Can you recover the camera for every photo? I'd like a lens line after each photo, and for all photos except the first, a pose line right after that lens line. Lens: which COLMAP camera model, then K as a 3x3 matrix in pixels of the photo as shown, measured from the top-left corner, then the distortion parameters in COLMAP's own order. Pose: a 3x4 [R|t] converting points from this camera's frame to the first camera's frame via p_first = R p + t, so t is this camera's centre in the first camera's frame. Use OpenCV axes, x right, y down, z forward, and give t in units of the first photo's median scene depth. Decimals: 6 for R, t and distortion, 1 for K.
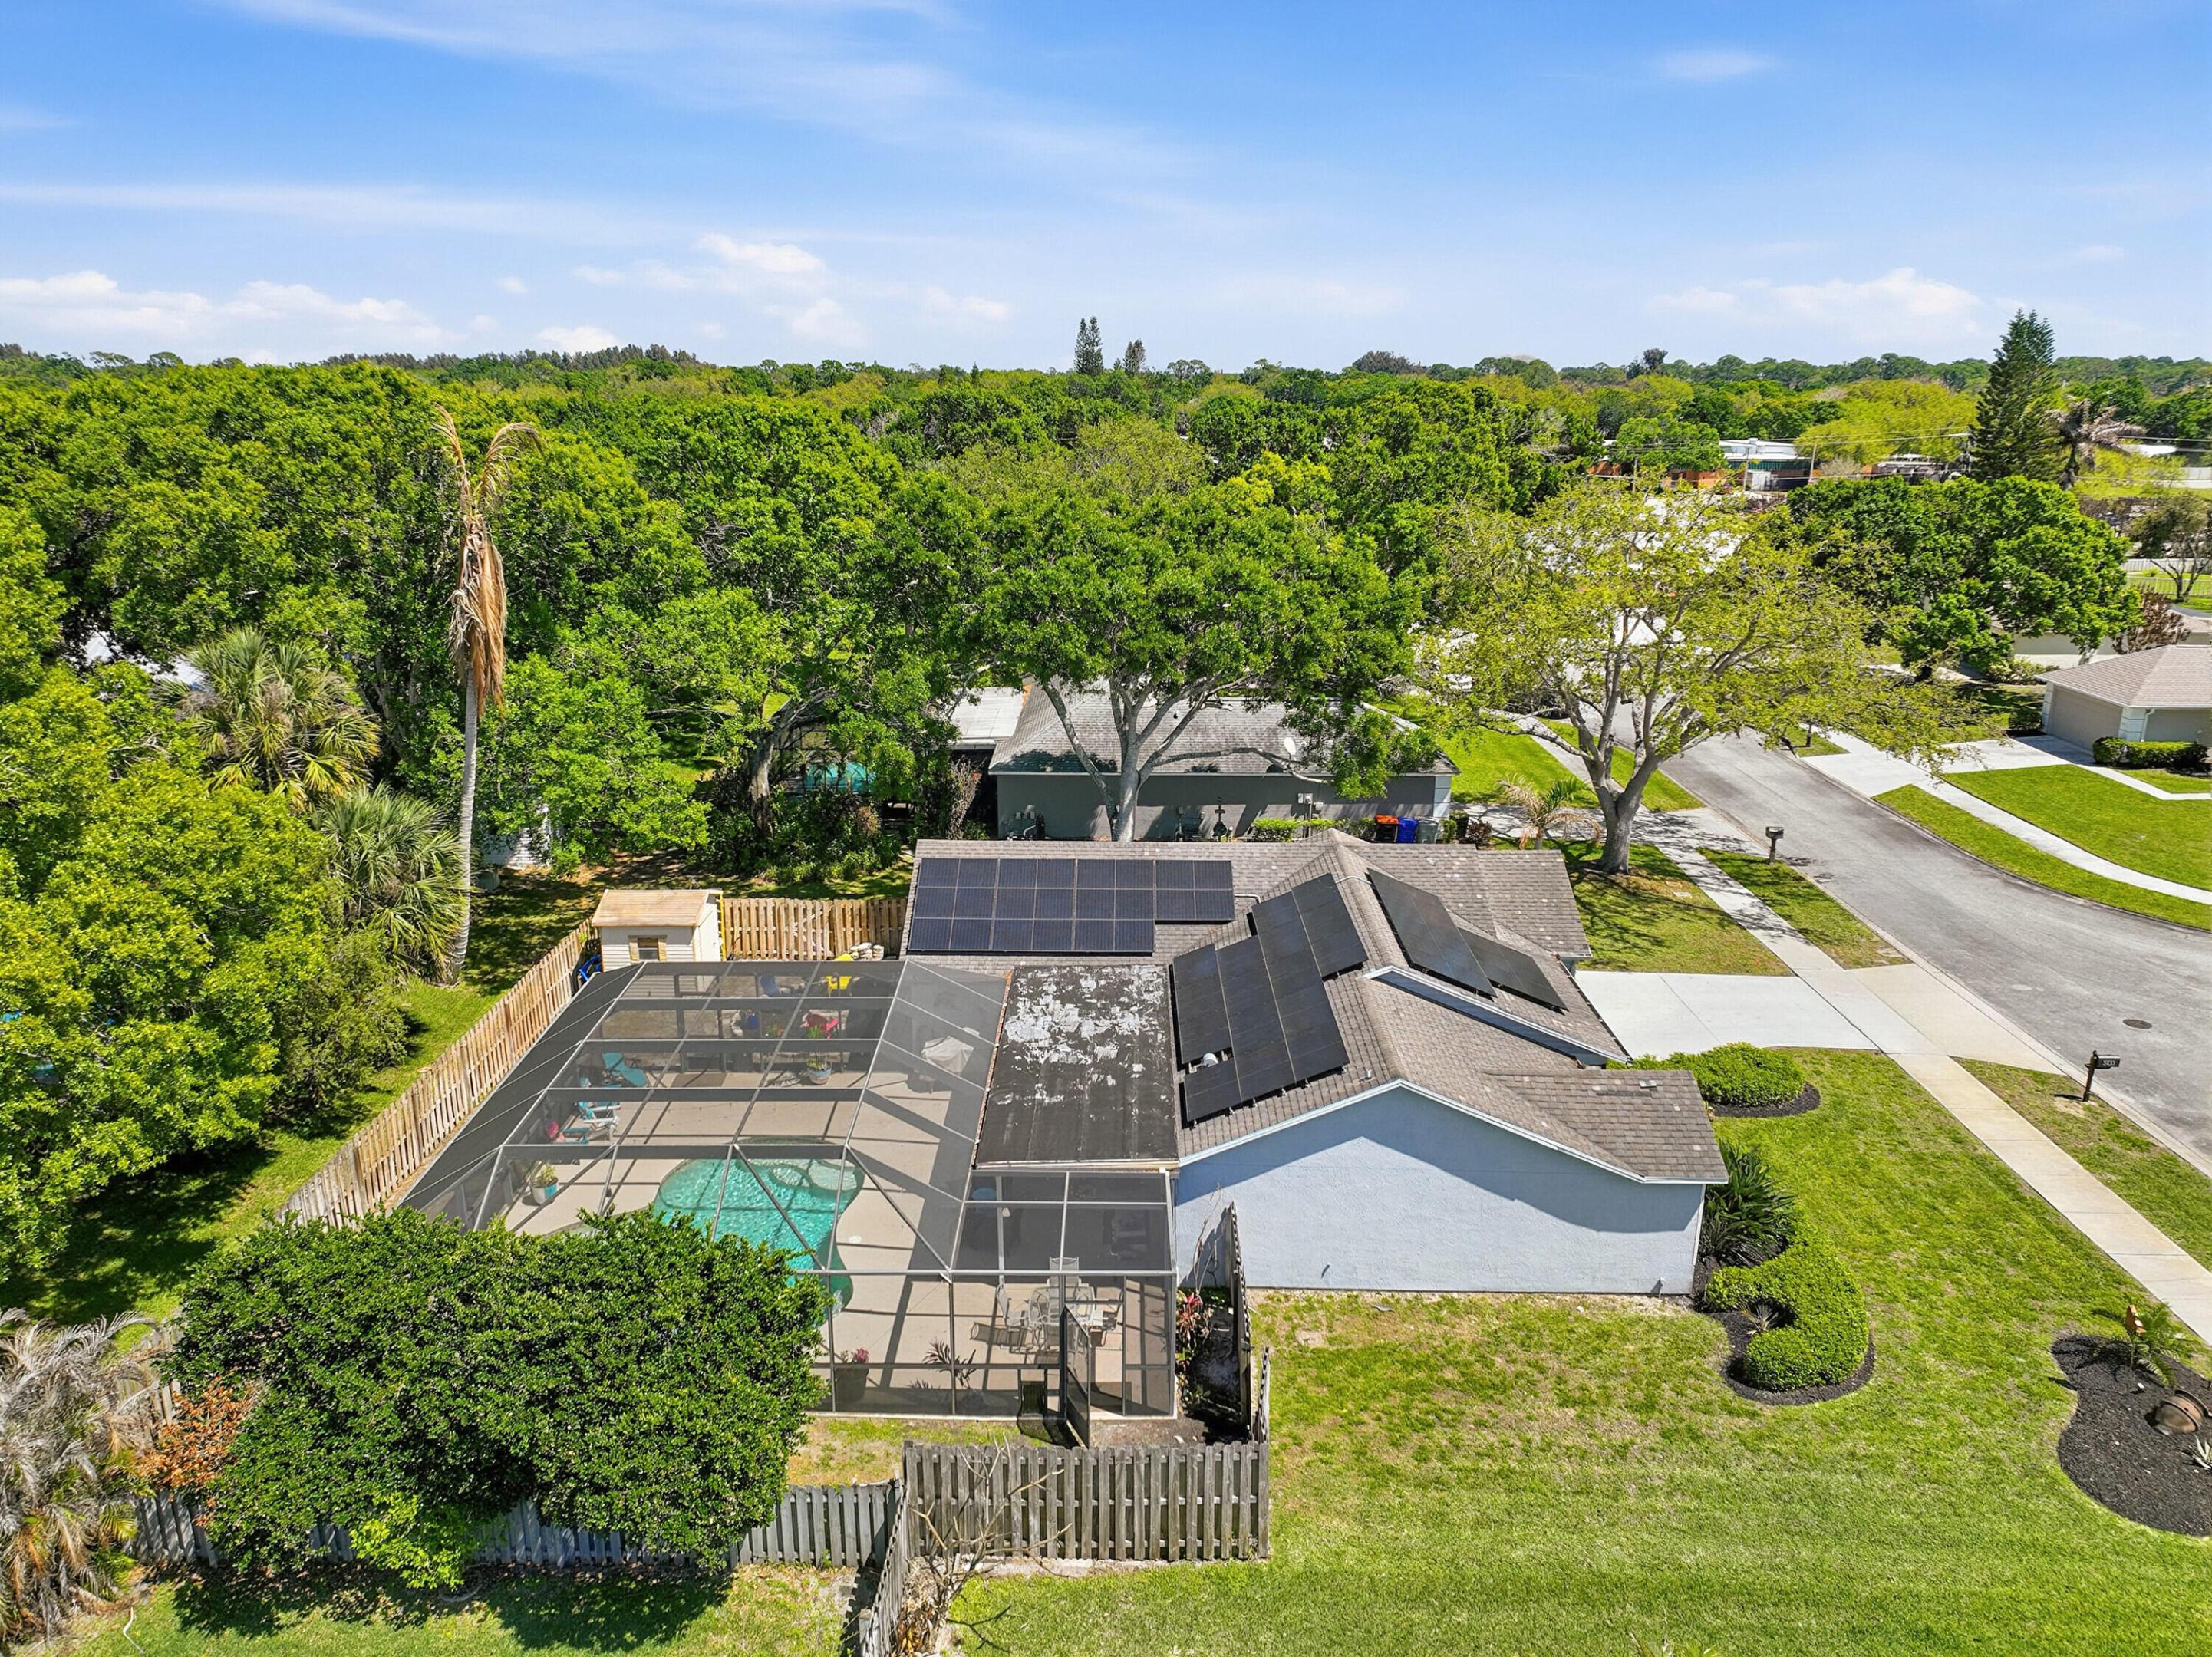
lens RADIAL K [[1558.0, 0, 1113.0], [0, 1558.0, 827.3], [0, 0, 1]] dist [0.002058, 0.009355]
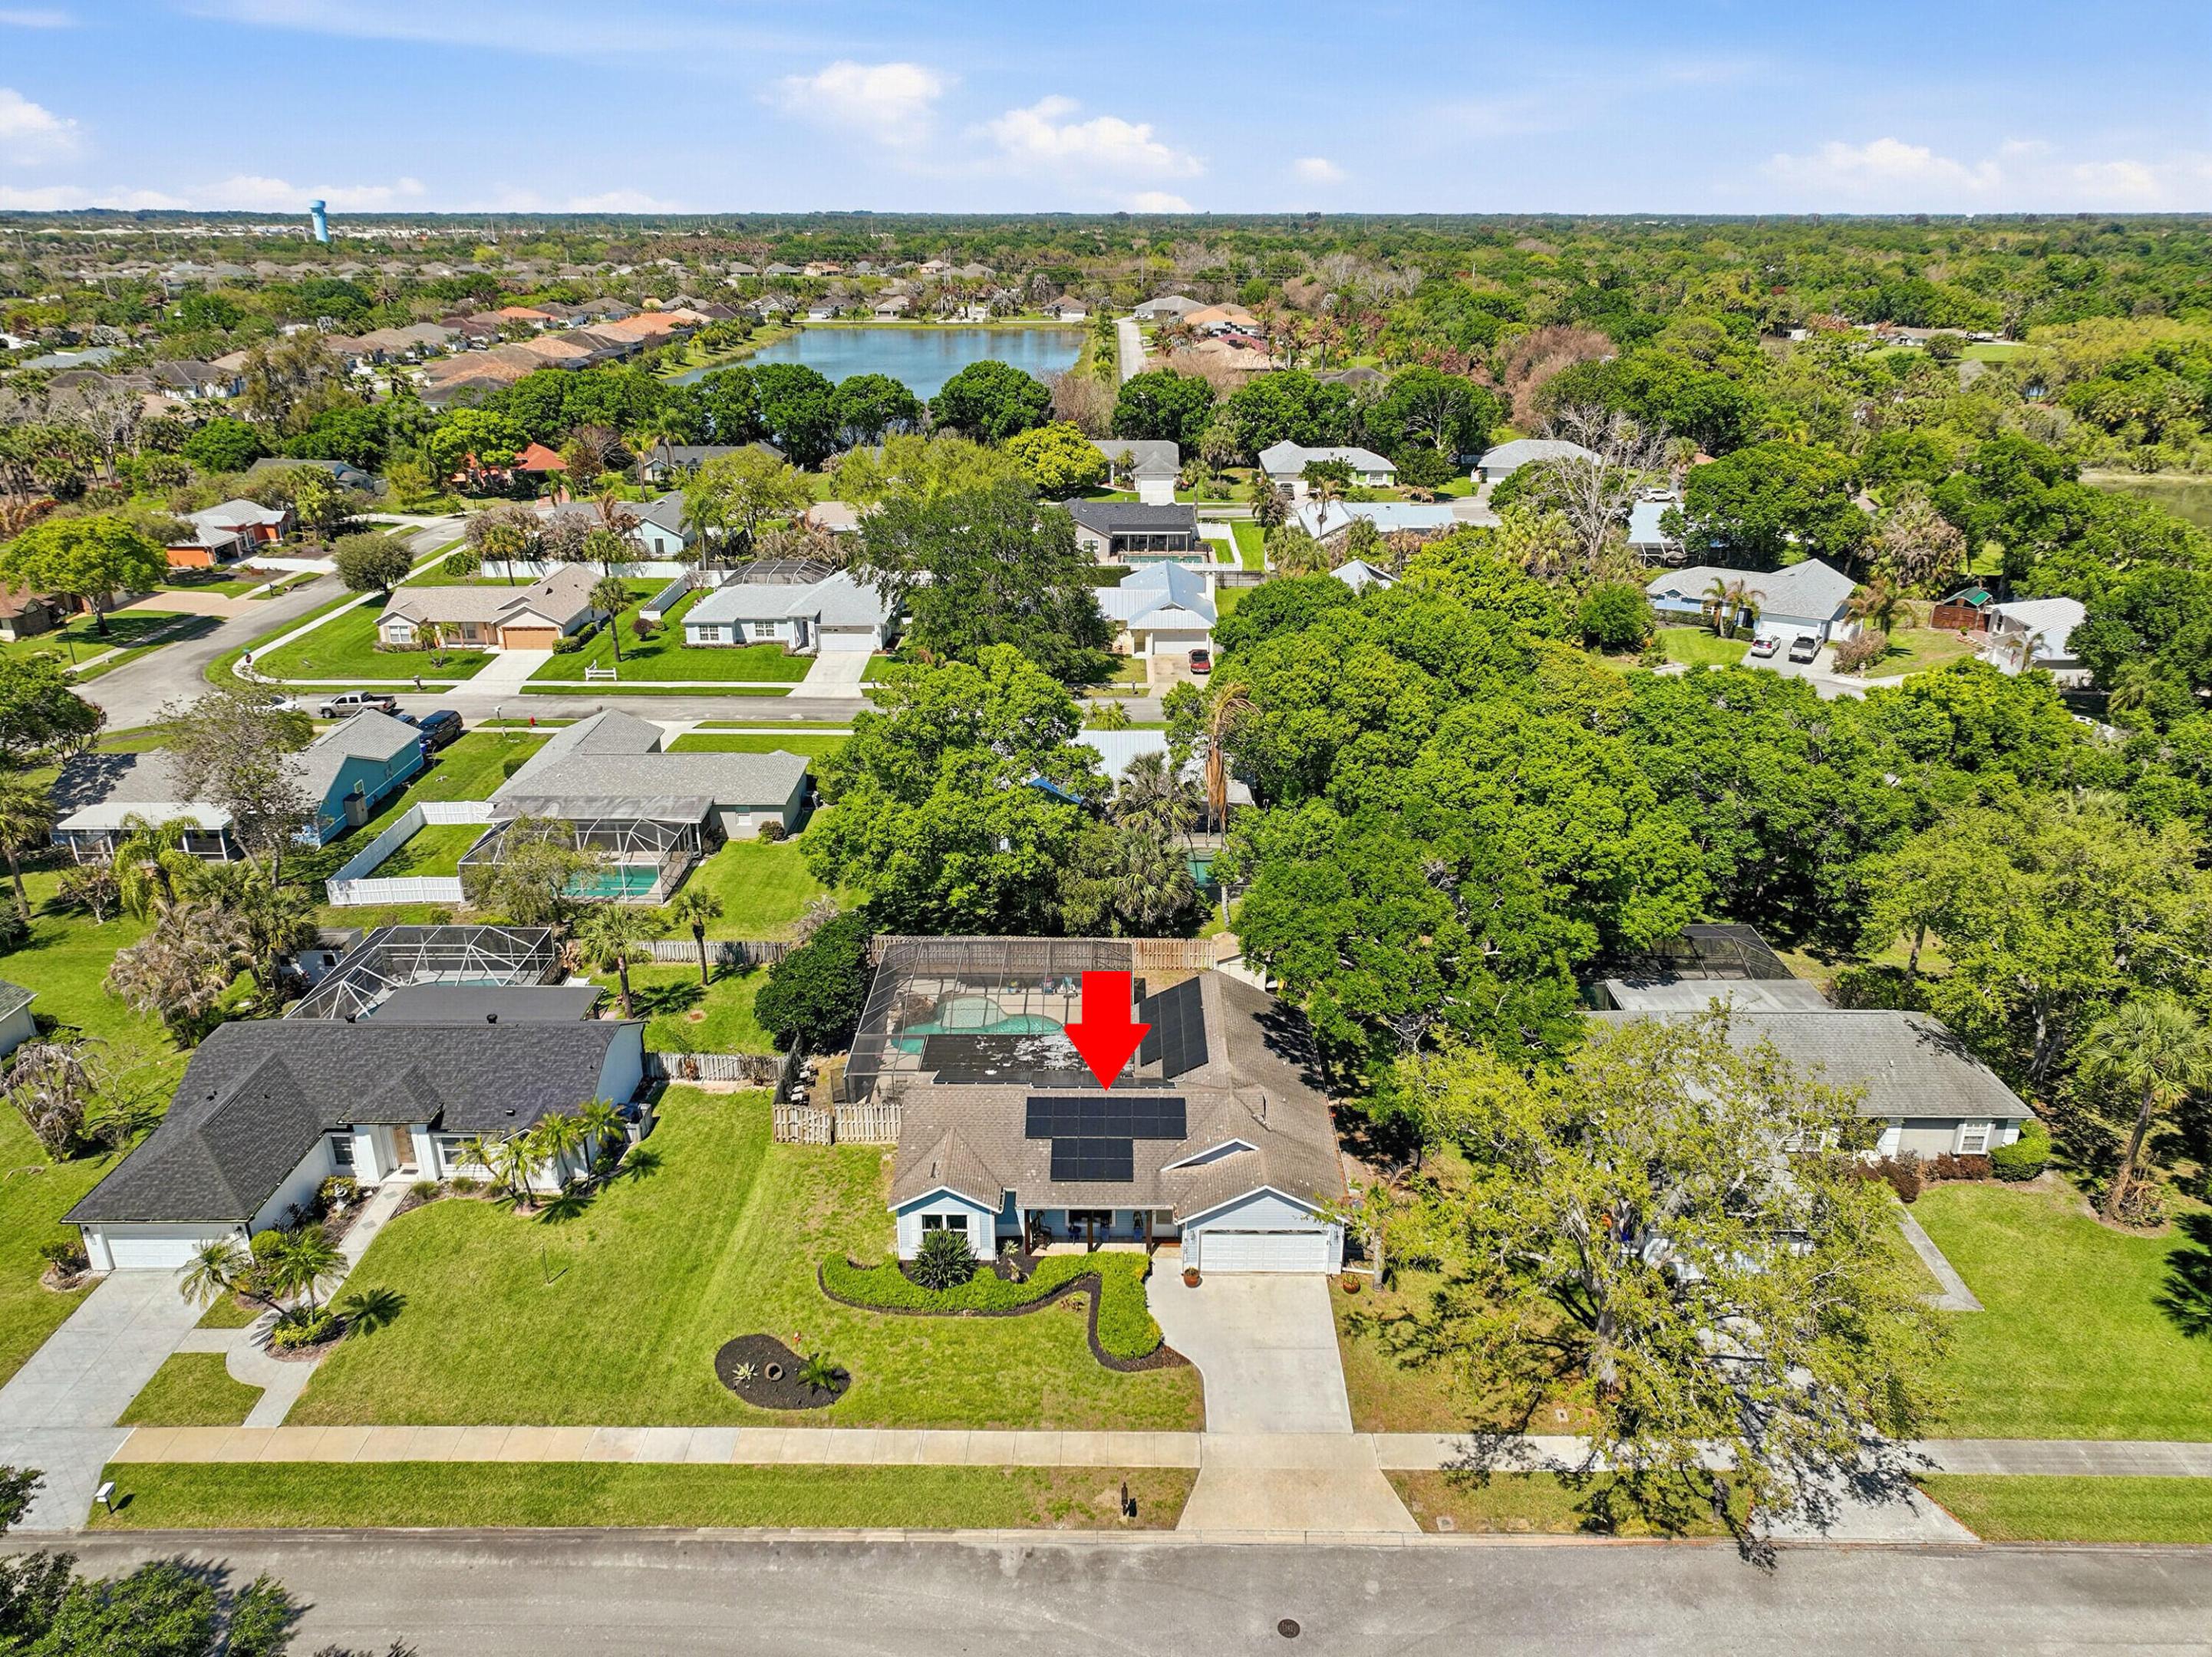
lens RADIAL K [[1549.0, 0, 1112.5], [0, 1549.0, 830.8], [0, 0, 1]] dist [0.008444, 0.000655]
pose [[0.008240, 0.371314, -0.928471, 1.726390], [-0.281520, 0.891808, 0.354154, -0.859416], [0.959520, 0.258465, 0.111880, 0.724614]]
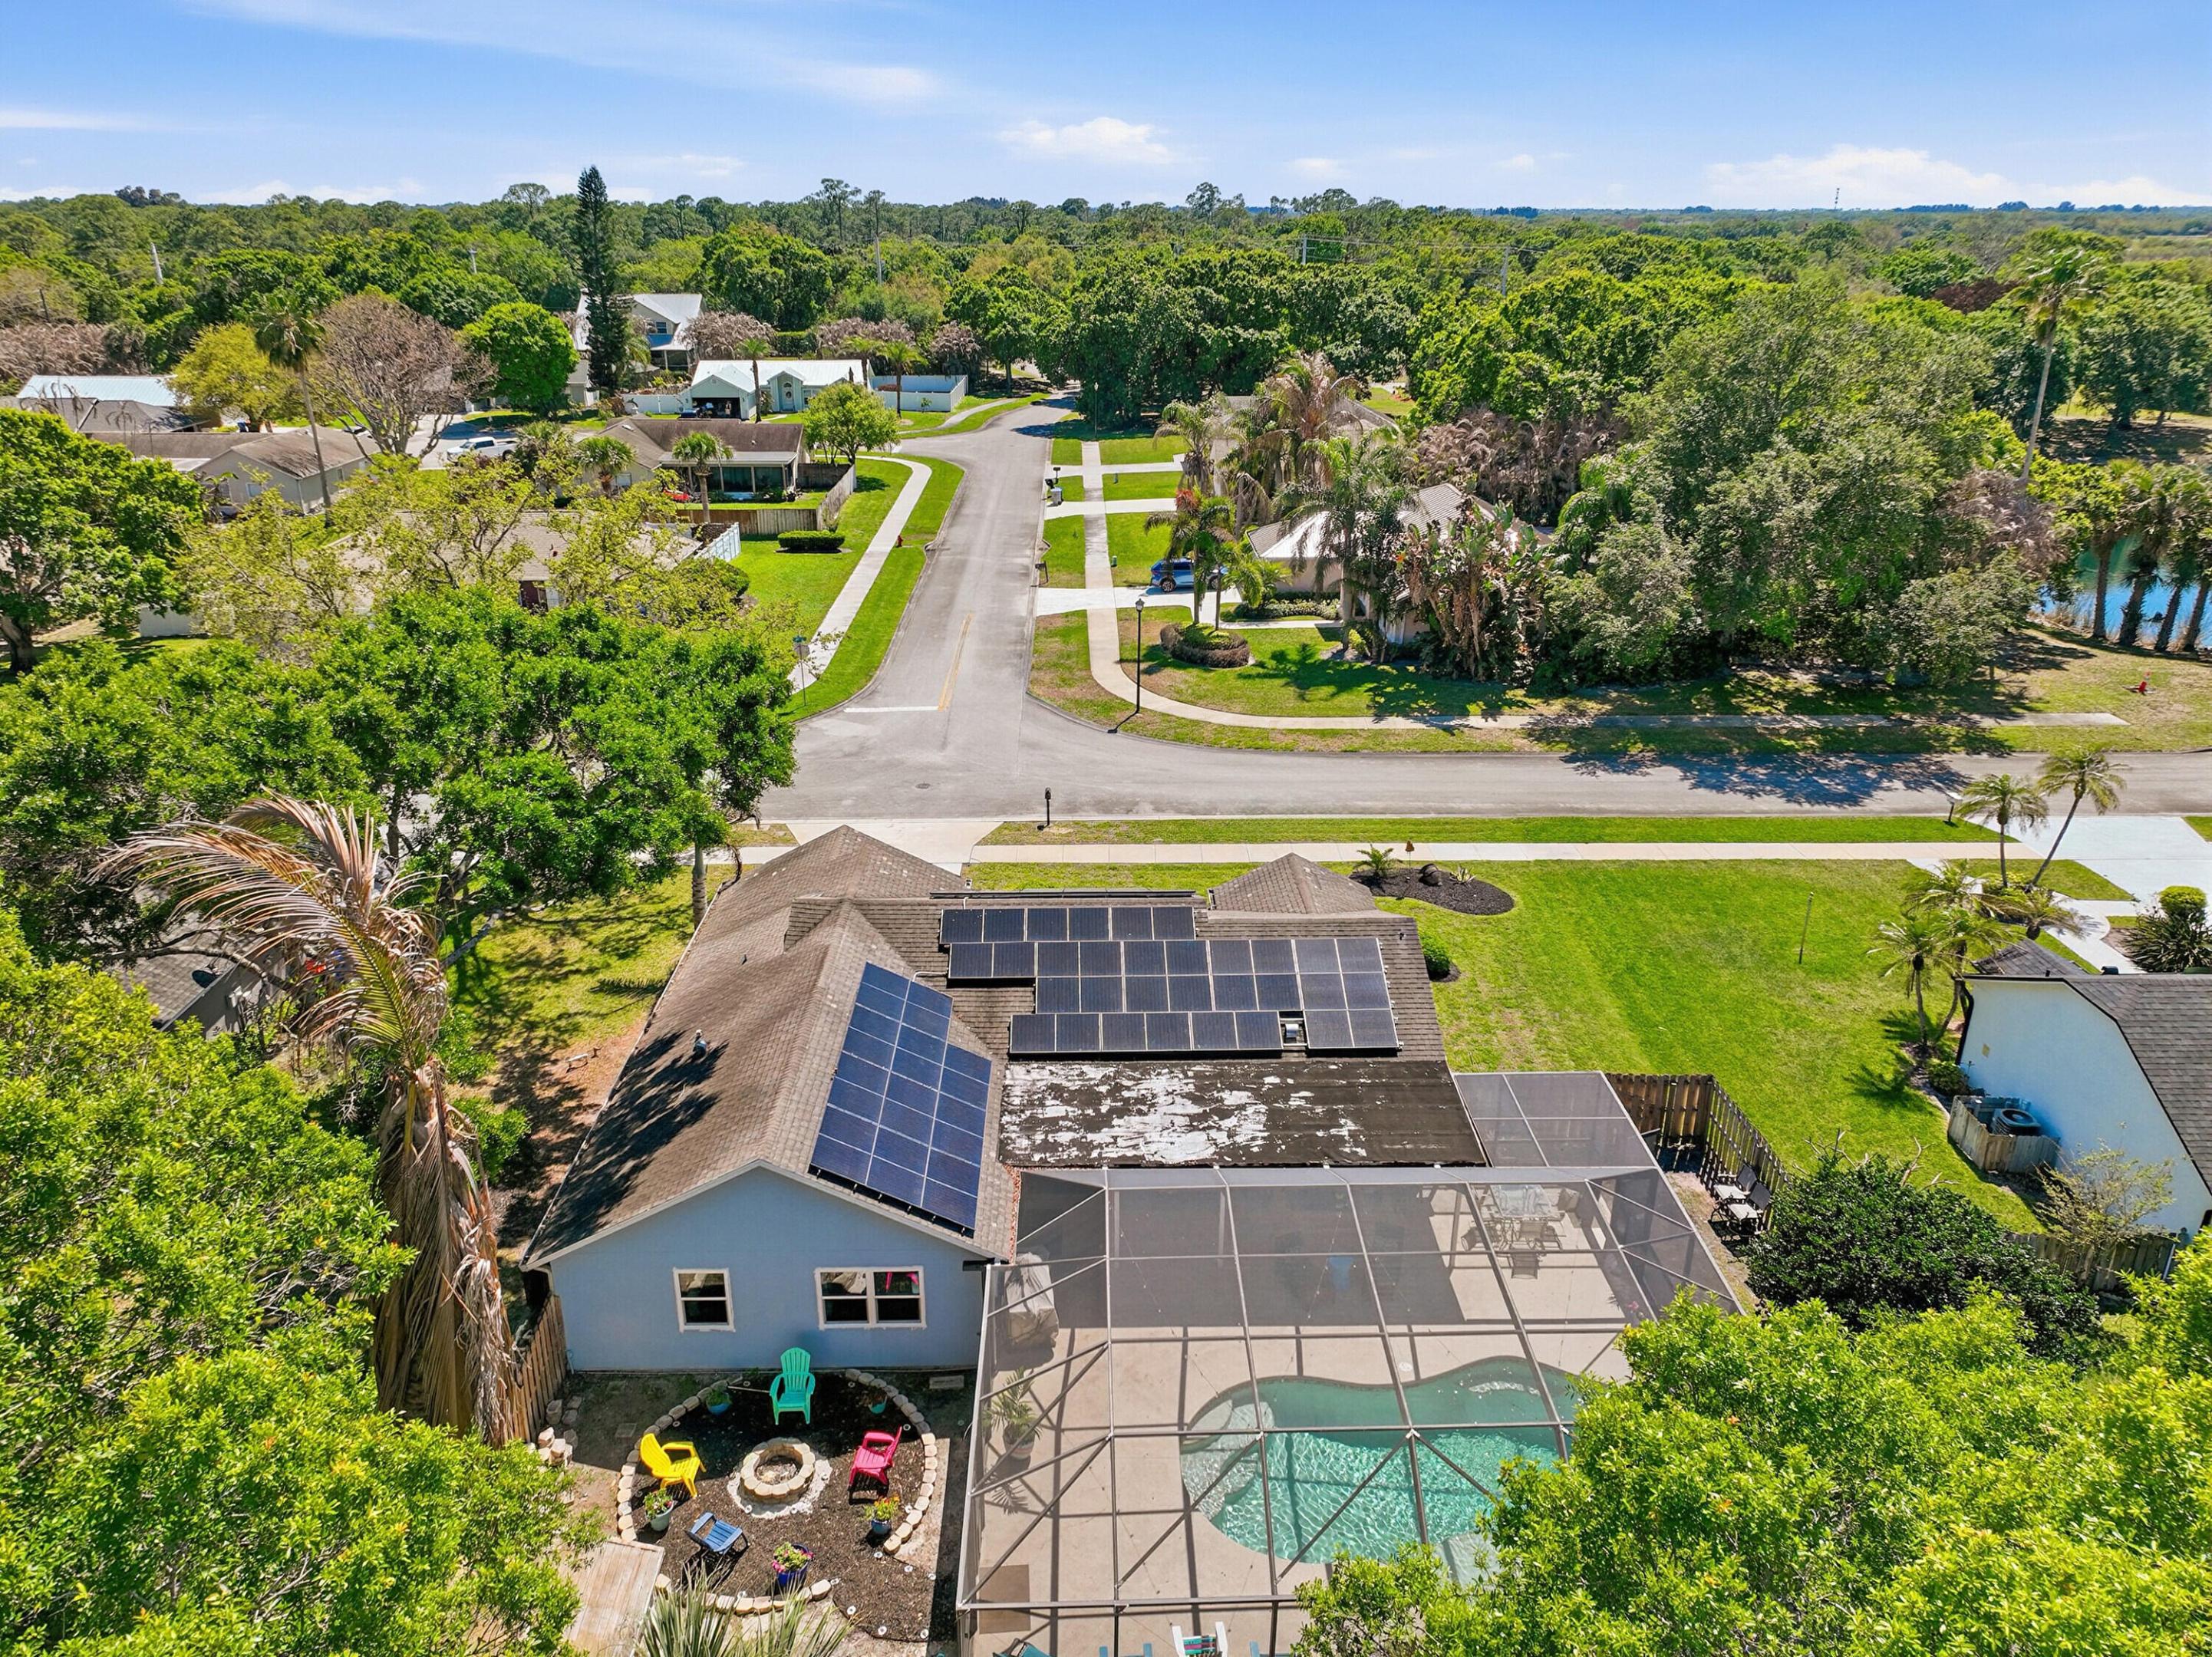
lens RADIAL K [[1549.7, 0, 1106.0], [0, 1549.7, 828.5], [0, 0, 1]] dist [0.003676, 0.007816]
pose [[-0.026012, -0.373067, 0.927440, -0.787787], [0.278234, 0.888392, 0.365164, -0.362936], [-0.960161, 0.267544, 0.080691, 0.872005]]
